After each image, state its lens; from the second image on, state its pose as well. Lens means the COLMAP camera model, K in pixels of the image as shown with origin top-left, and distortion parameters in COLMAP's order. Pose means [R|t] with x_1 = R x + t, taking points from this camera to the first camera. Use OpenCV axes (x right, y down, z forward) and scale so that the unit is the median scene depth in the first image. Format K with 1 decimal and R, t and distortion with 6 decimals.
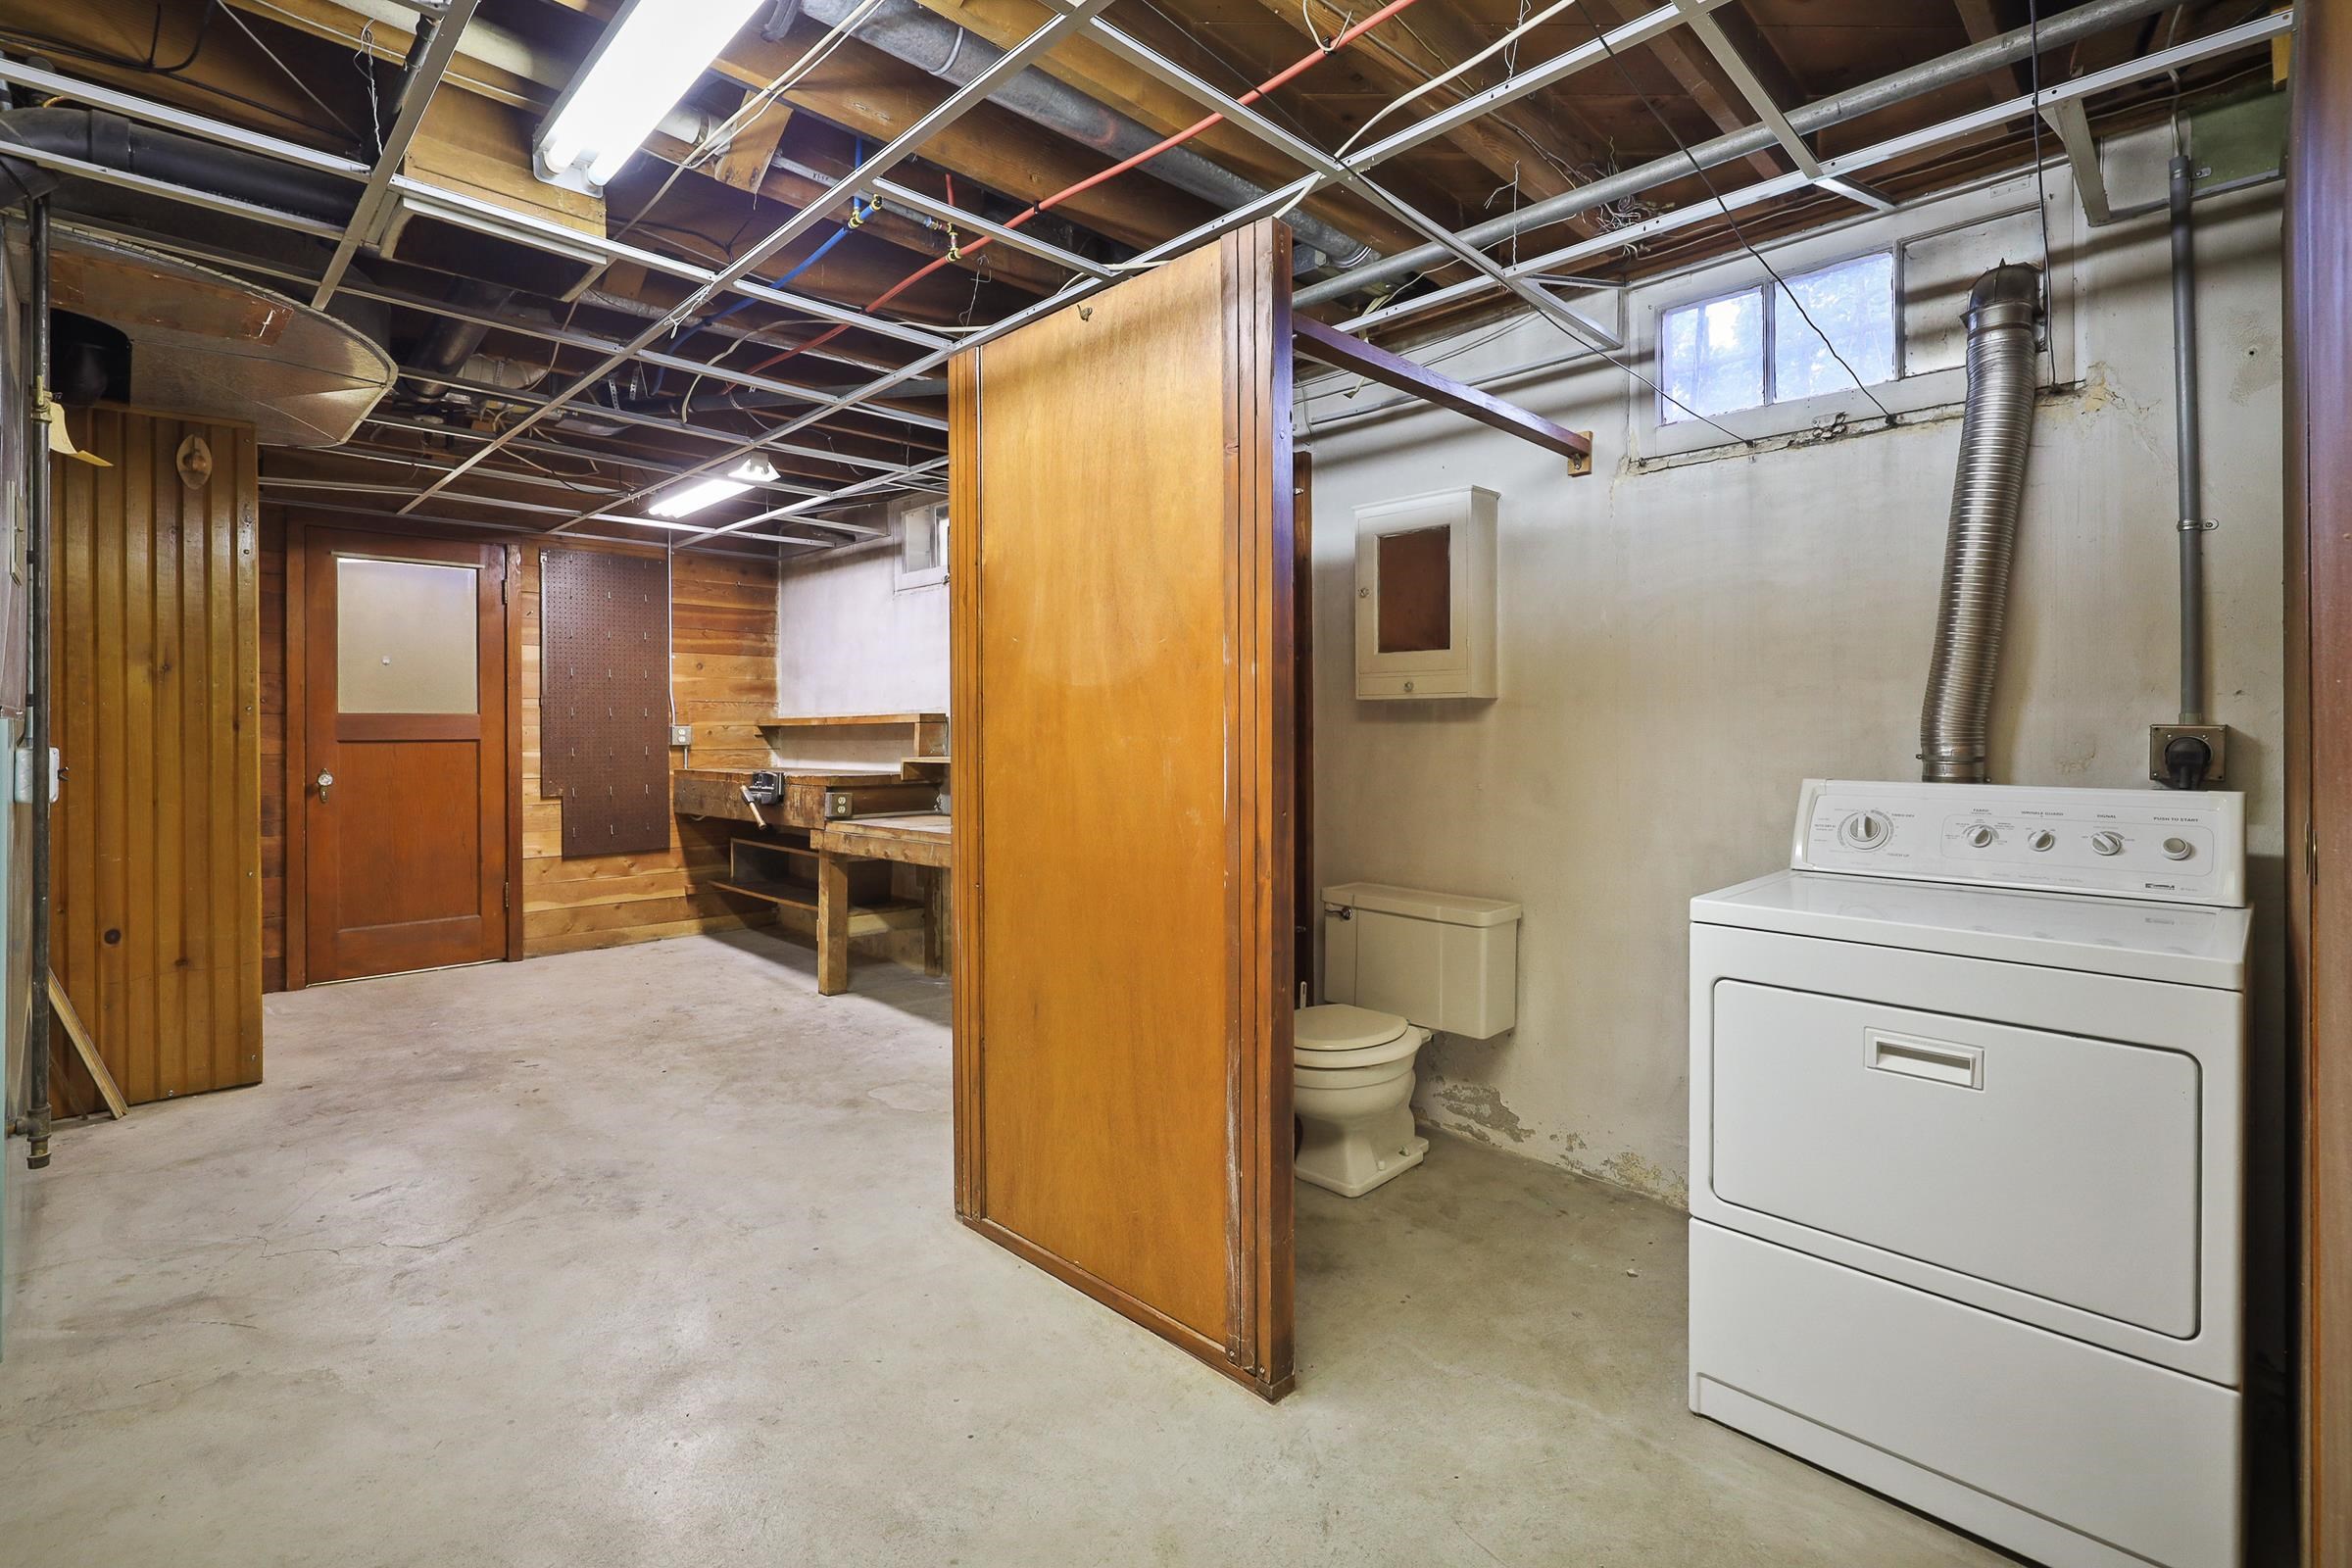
lens RADIAL K [[1068.5, 0, 1172.8], [0, 1068.5, 725.0], [0, 0, 1]] dist [0.000616, -0.000387]
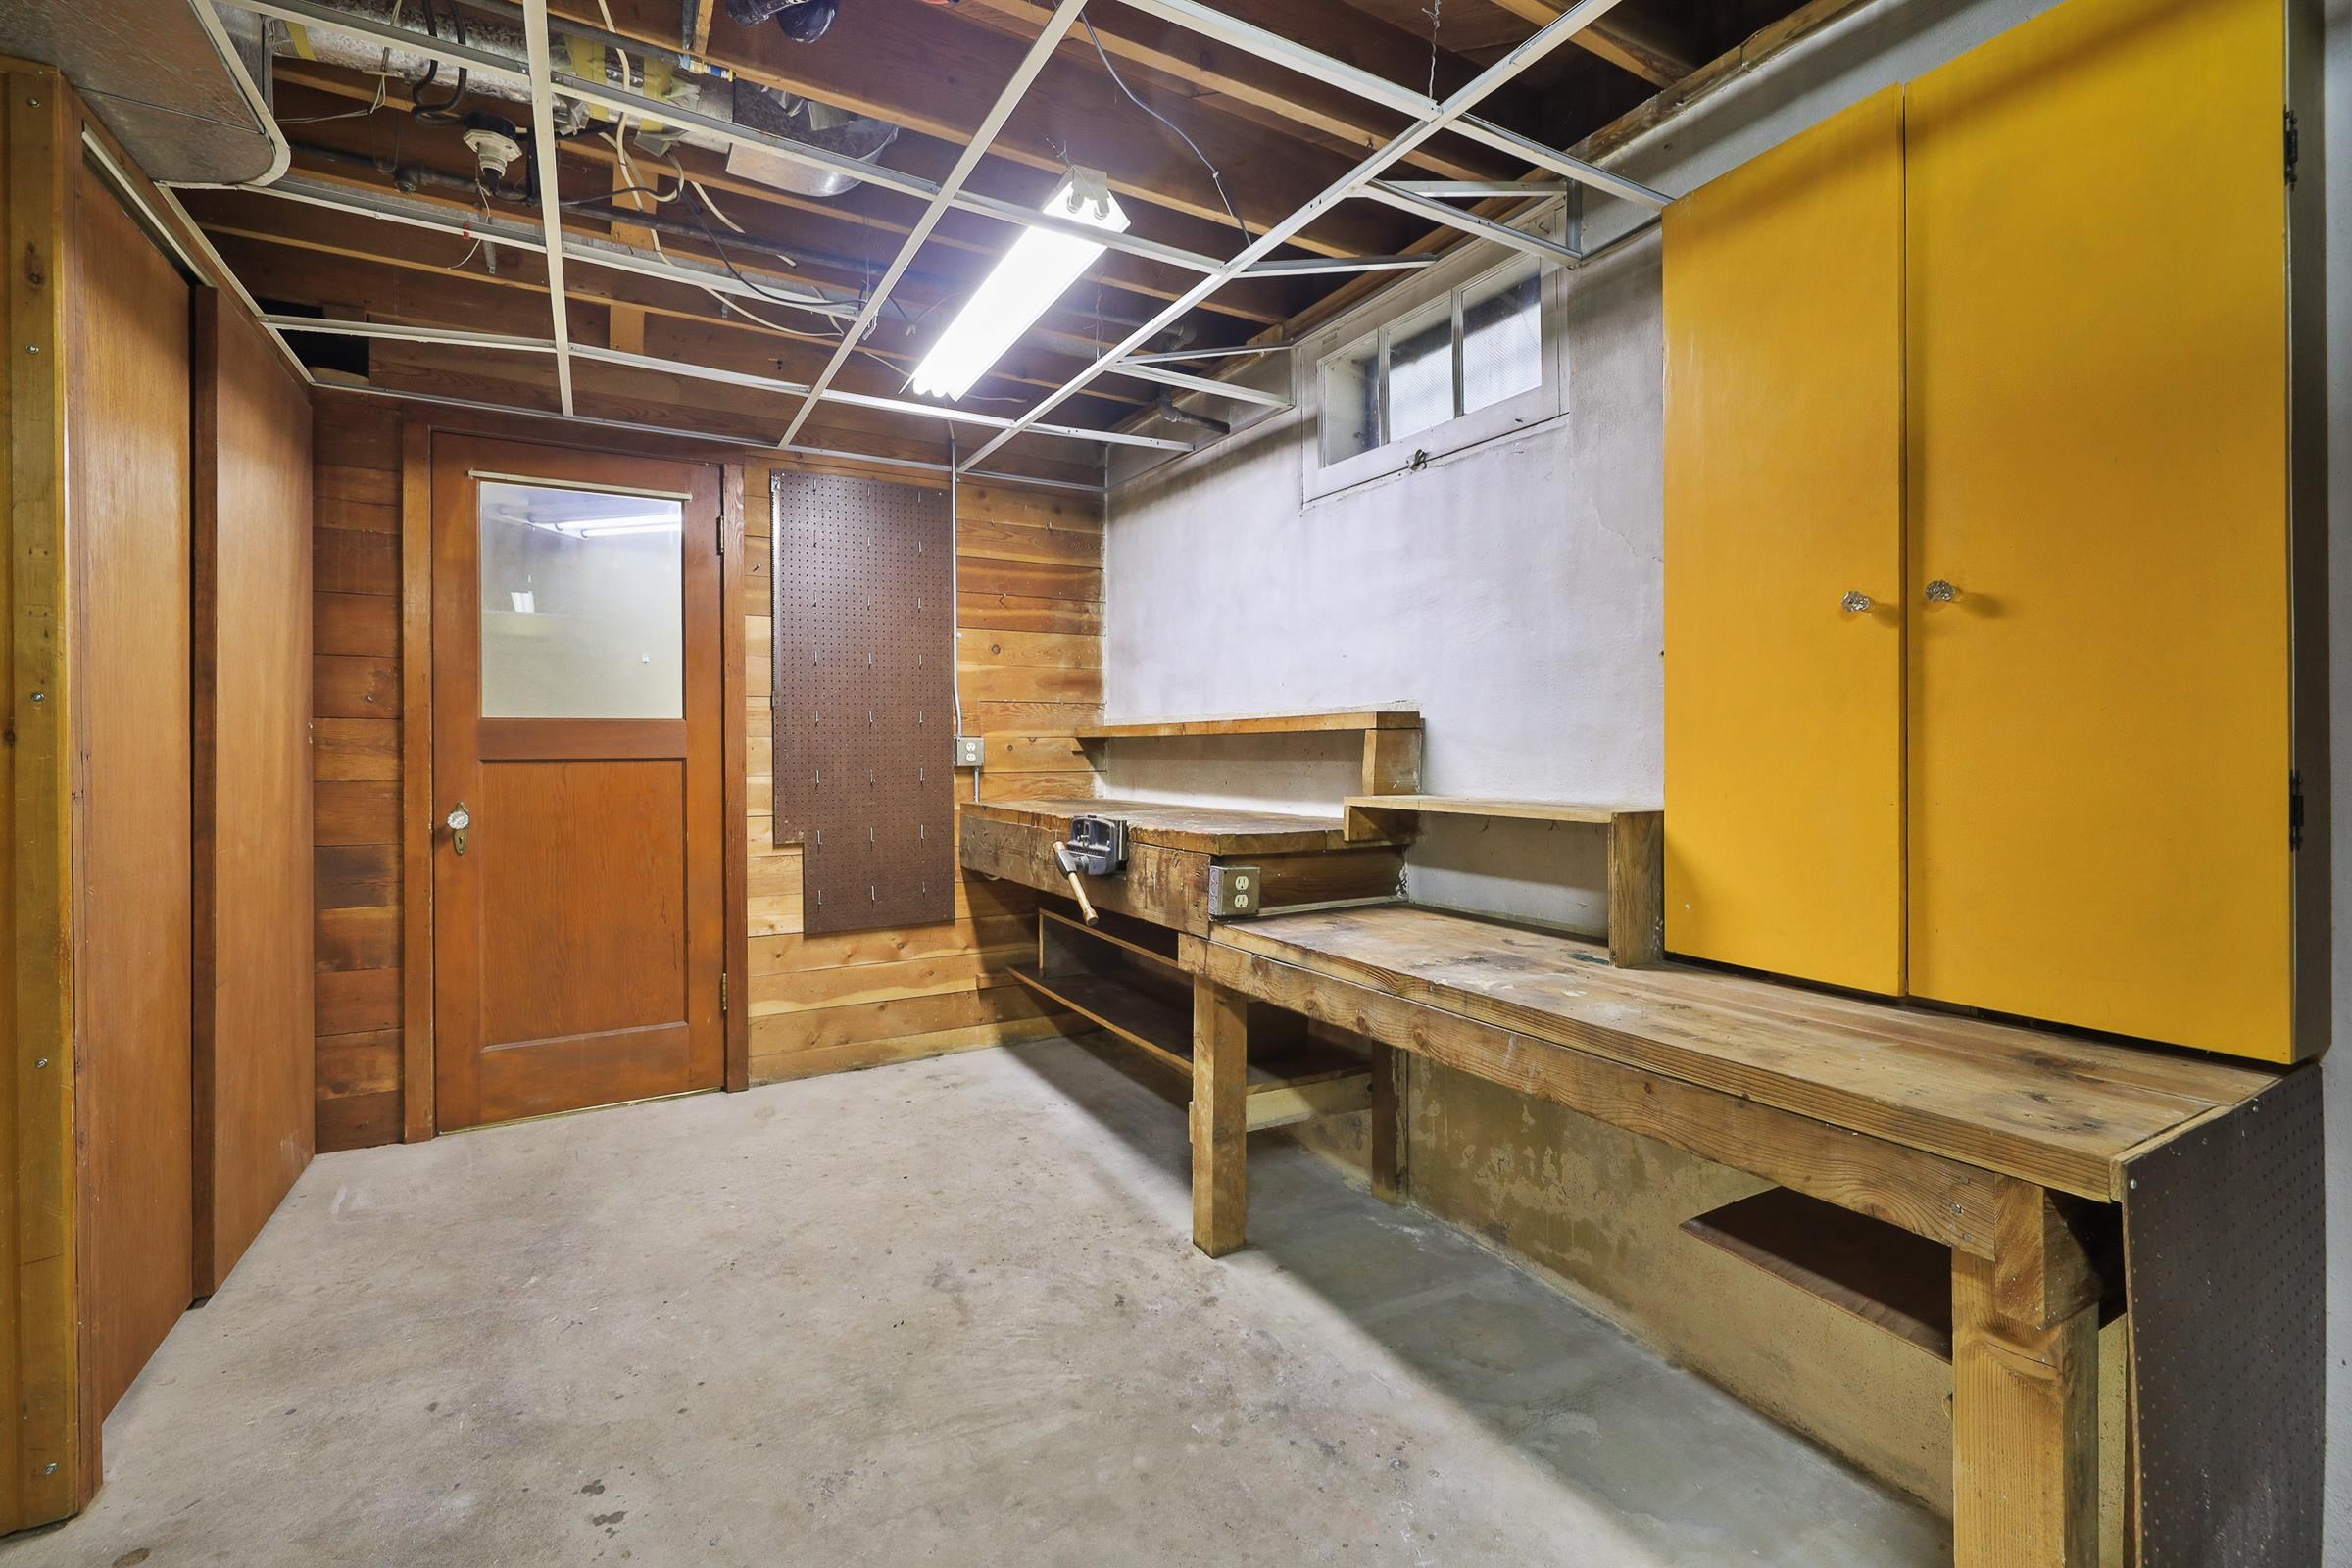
lens RADIAL K [[1002.0, 0, 1176.1], [0, 1002.0, 742.5], [0, 0, 1]] dist [-0.001470, 0.000027]
pose [[0.966442, -0.000218, -0.256887, -0.188900], [0.001063, 0.999994, 0.003150, 0.002316], [0.256885, -0.003317, 0.966436, 0.463115]]
